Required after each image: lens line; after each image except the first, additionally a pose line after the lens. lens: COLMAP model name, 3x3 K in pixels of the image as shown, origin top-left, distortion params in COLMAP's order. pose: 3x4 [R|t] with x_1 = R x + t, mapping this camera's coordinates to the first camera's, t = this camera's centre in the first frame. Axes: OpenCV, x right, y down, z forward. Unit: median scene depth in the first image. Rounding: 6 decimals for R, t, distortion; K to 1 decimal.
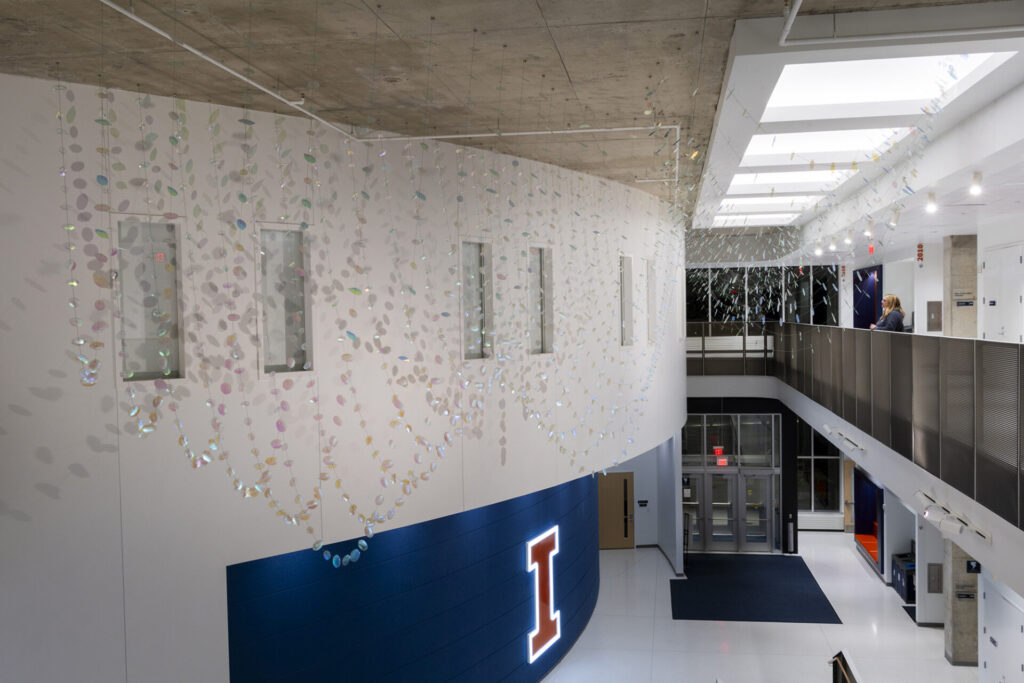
lens RADIAL K [[937.9, 0, 512.0], [0, 937.9, 341.5], [0, 0, 1]] dist [-0.001232, -0.000967]
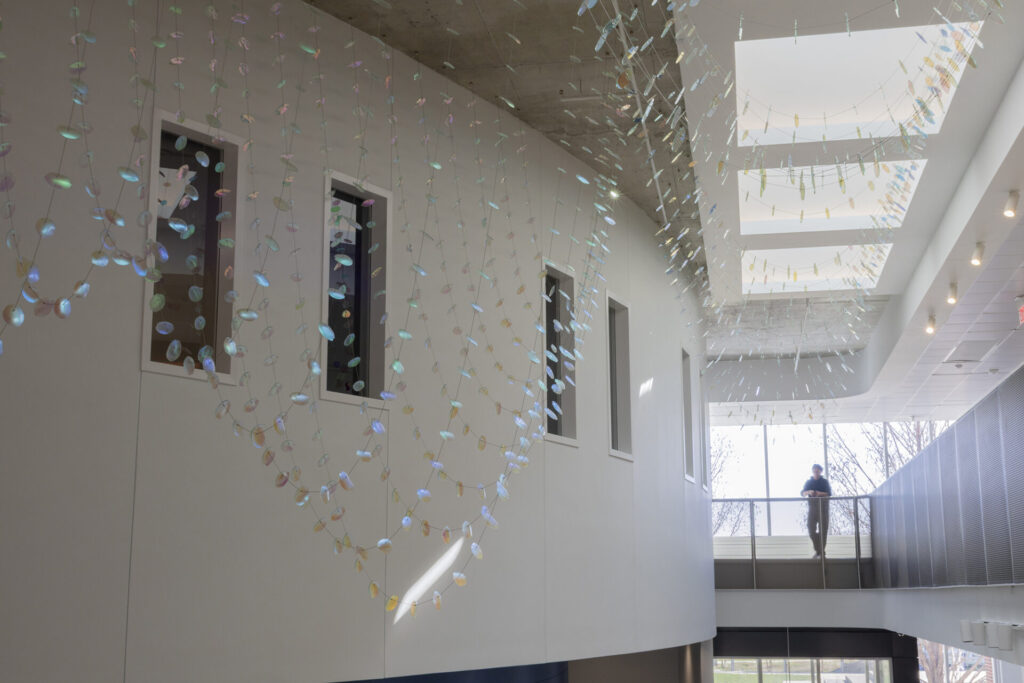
lens RADIAL K [[1306.5, 0, 512.0], [0, 1306.5, 341.5], [0, 0, 1]] dist [0.043541, -0.016721]
pose [[0.999880, 0.009592, -0.012162, 0.089166], [-0.012019, 0.975762, -0.218503, 0.097767], [0.009771, 0.218623, 0.975761, 0.239360]]
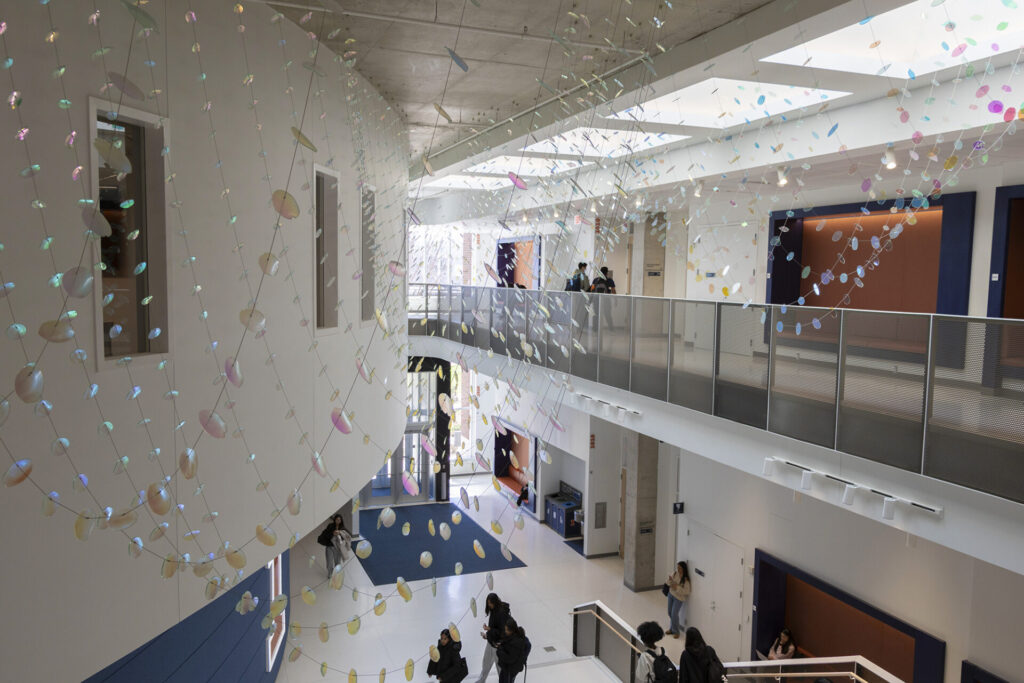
lens RADIAL K [[828.1, 0, 512.0], [0, 828.1, 341.5], [0, 0, 1]] dist [0.001918, -0.007511]
pose [[0.863961, -0.009733, 0.503465, -0.163288], [-0.016370, 0.998742, 0.047399, -0.003425], [-0.503293, -0.049192, 0.862714, 0.227486]]
